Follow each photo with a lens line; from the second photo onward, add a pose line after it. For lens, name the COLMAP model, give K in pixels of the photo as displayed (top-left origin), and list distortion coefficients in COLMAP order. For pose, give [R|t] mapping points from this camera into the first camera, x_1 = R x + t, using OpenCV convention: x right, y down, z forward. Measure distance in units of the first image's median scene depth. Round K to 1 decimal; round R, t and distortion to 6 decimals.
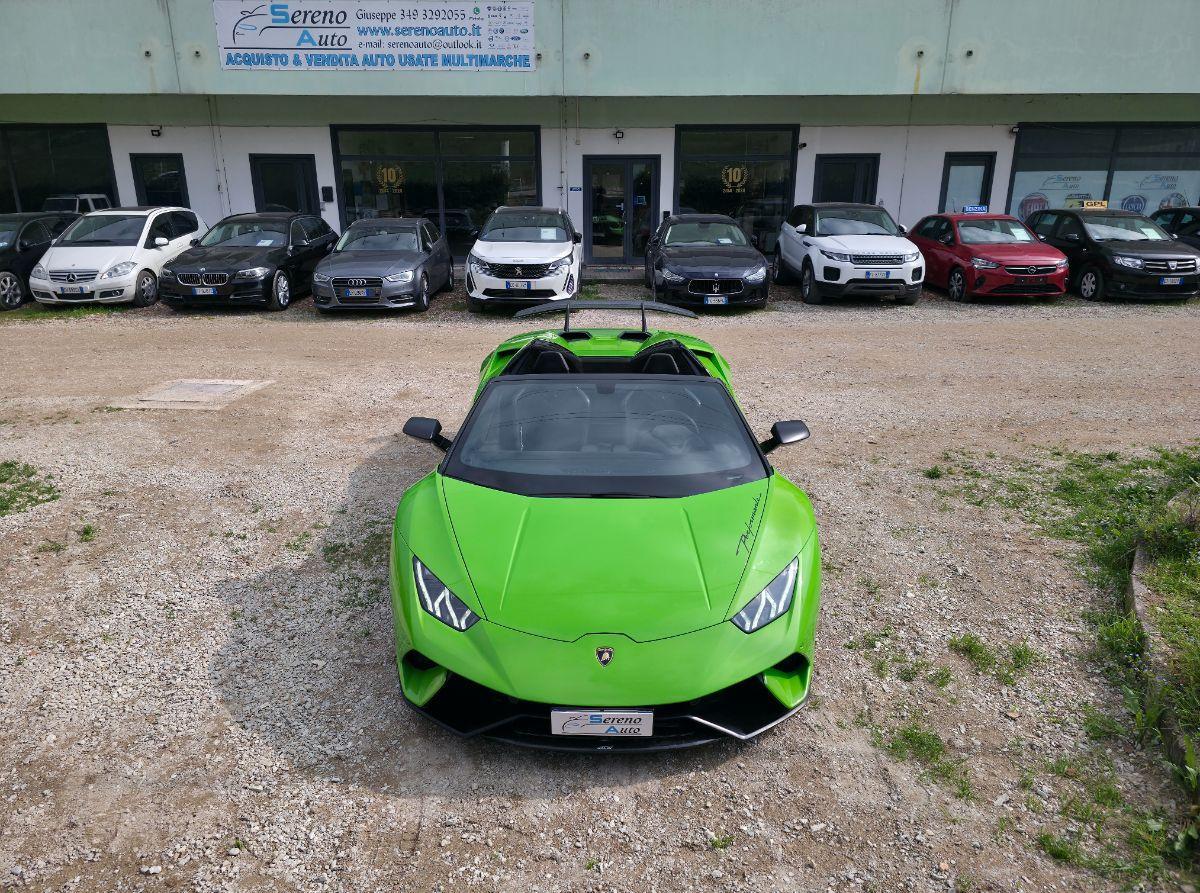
lens RADIAL K [[804.9, 0, 605.5], [0, 804.9, 438.1], [0, 0, 1]] dist [0.019820, -0.020139]
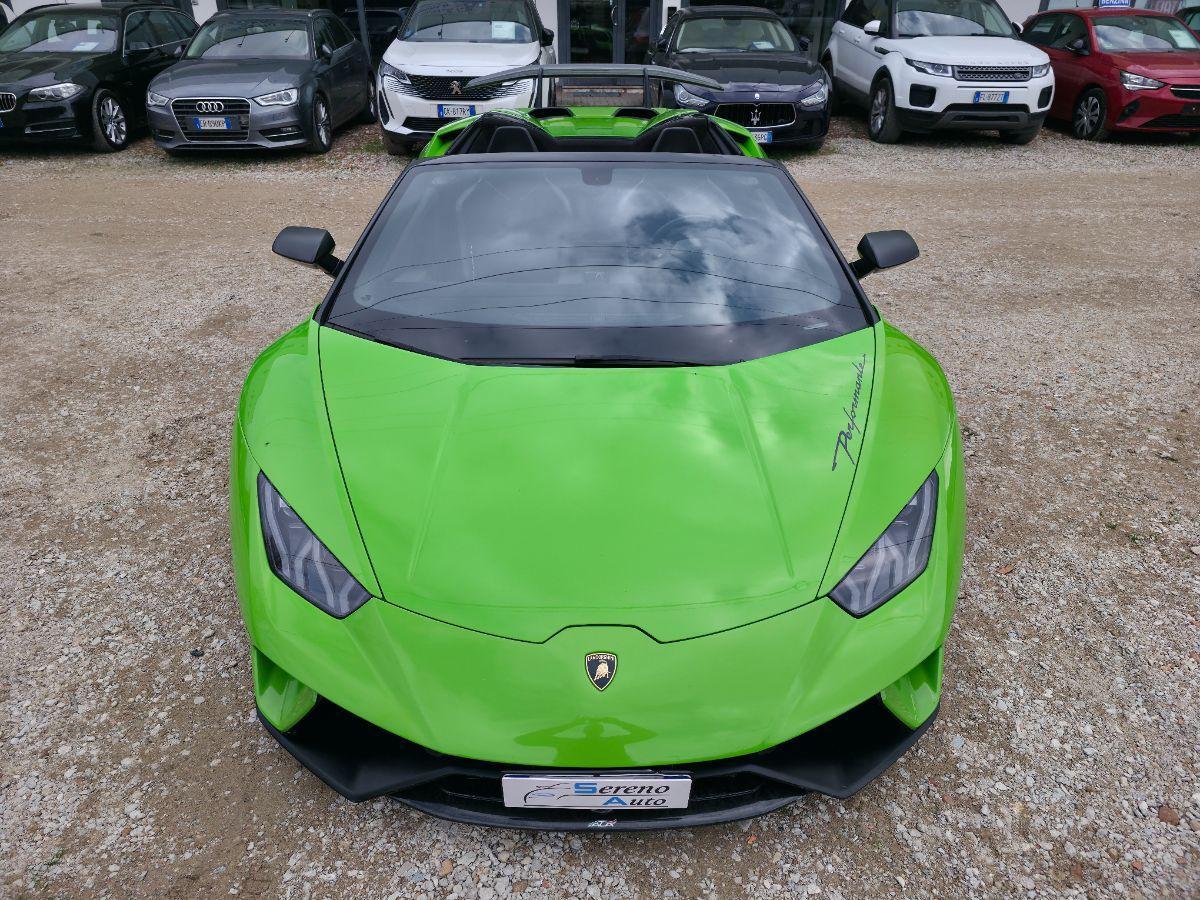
lens RADIAL K [[804.9, 0, 600.0], [0, 804.9, 449.6], [0, 0, 1]] dist [0.019820, -0.020139]
pose [[0.999877, -0.003988, 0.015149, -0.002451], [0.000911, 0.980218, 0.197920, -0.042565], [-0.015639, -0.197882, 0.980101, 0.253477]]
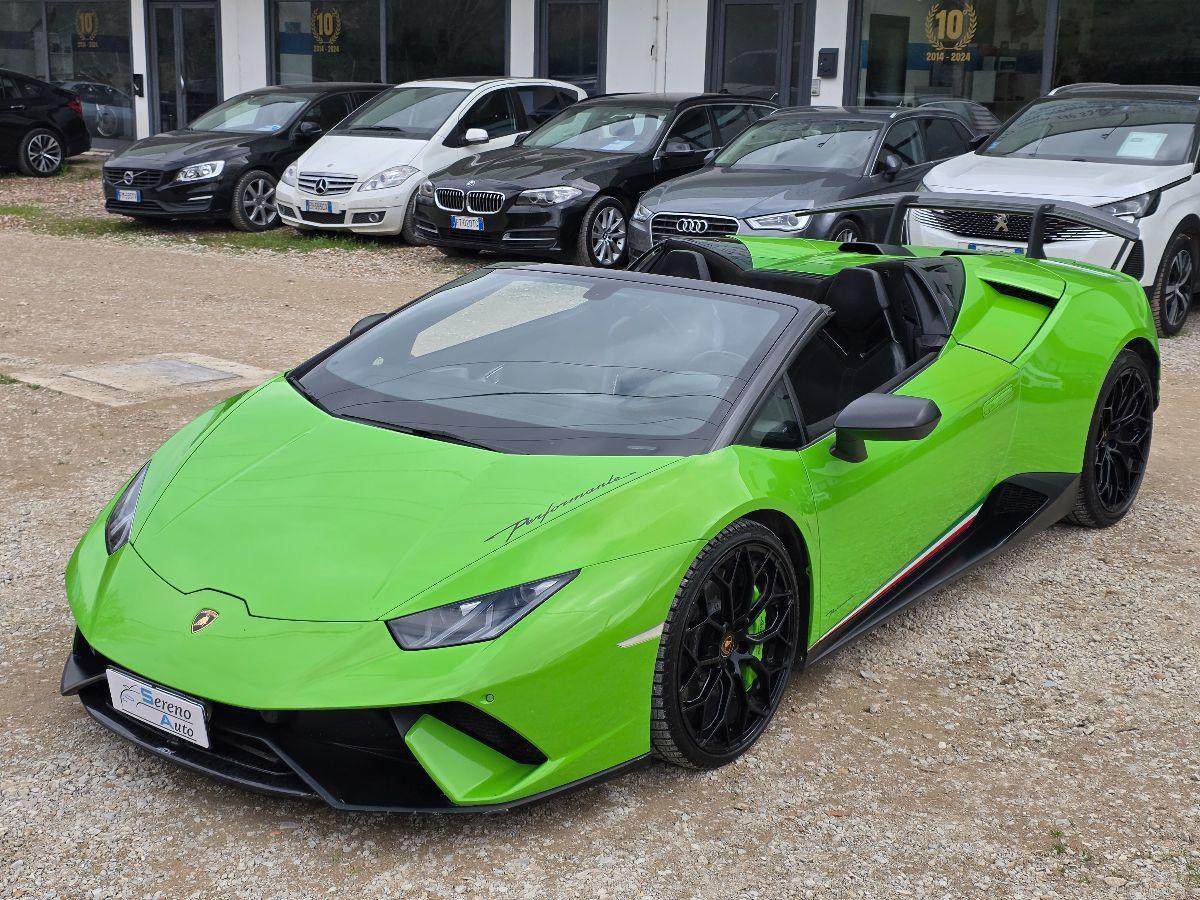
lens RADIAL K [[1602.7, 0, 586.5], [0, 1602.7, 471.1], [0, 0, 1]] dist [0.072836, 0.000000]
pose [[0.787213, 0.162791, -0.594806, 0.206197], [-0.203882, 0.978994, -0.001894, -0.028311], [0.582003, 0.122761, 0.803867, 0.172981]]
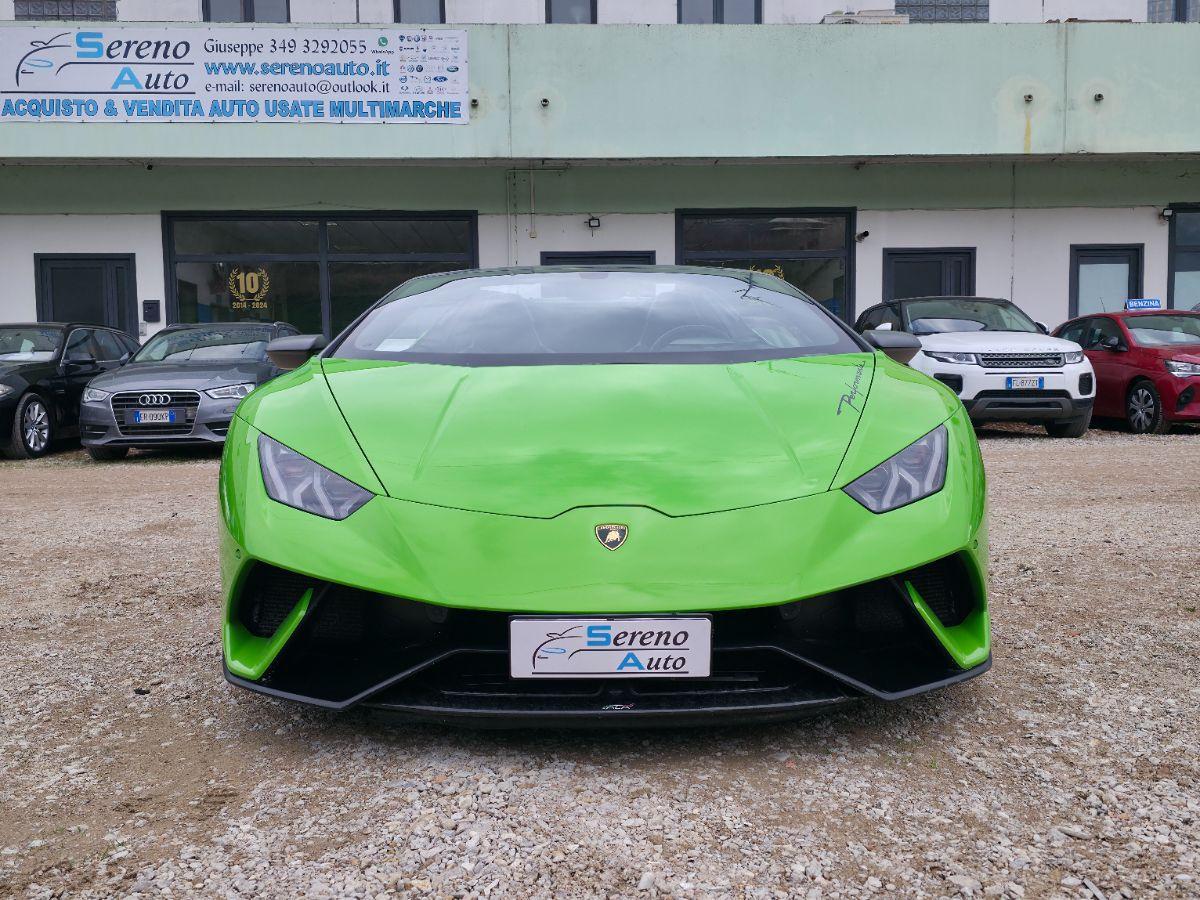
lens RADIAL K [[1055.3, 0, 599.7], [0, 1055.3, 447.8], [0, 0, 1]] dist [0.058150, -0.068559]
pose [[0.999513, -0.015364, 0.027146, -0.006018], [0.021568, 0.969118, -0.245651, 0.031888], [-0.022533, 0.246117, 0.968978, 0.216530]]
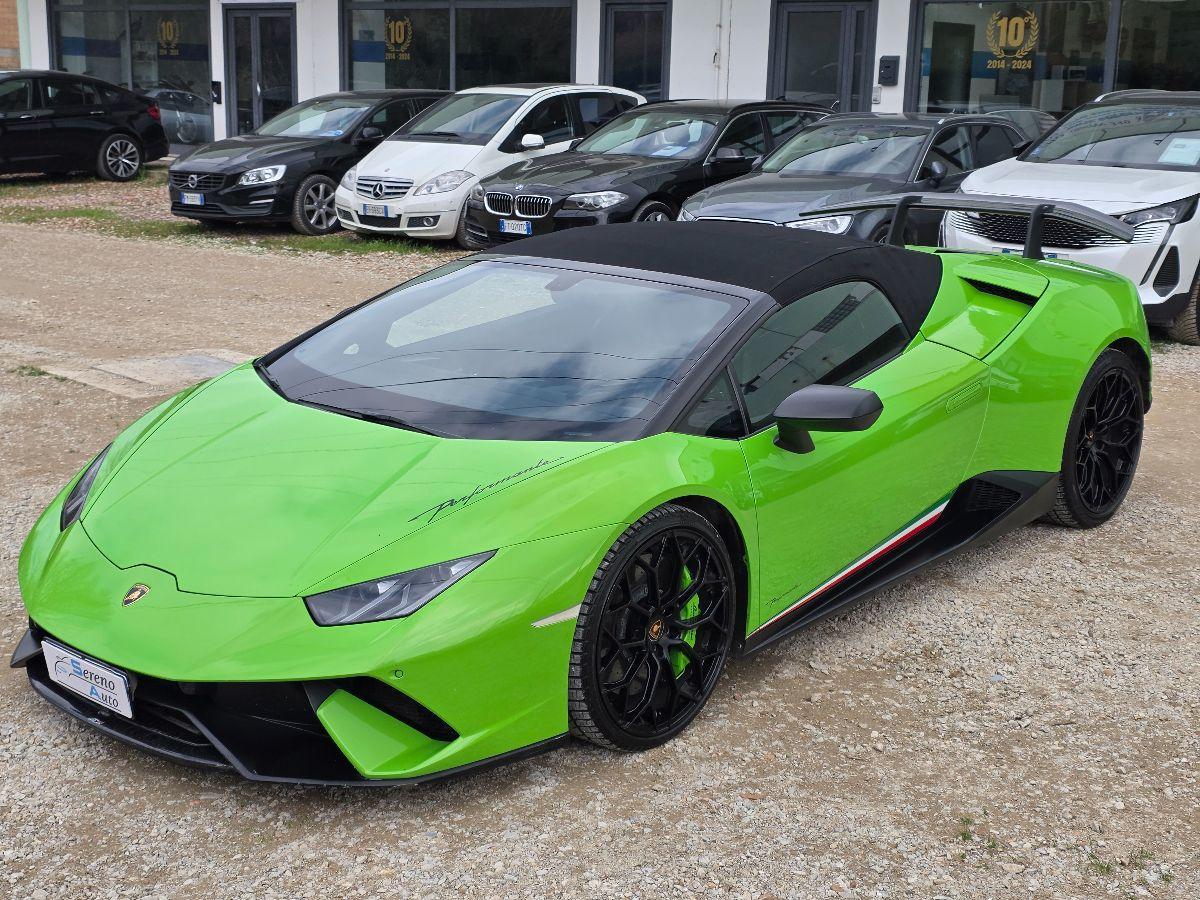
lens RADIAL K [[1602.7, 0, 605.3], [0, 1602.7, 470.9], [0, 0, 1]] dist [0.072836, 0.000000]
pose [[0.756548, 0.169727, -0.631528, 0.231498], [-0.218216, 0.975900, 0.000864, -0.029781], [0.616455, 0.137156, 0.775353, 0.187792]]
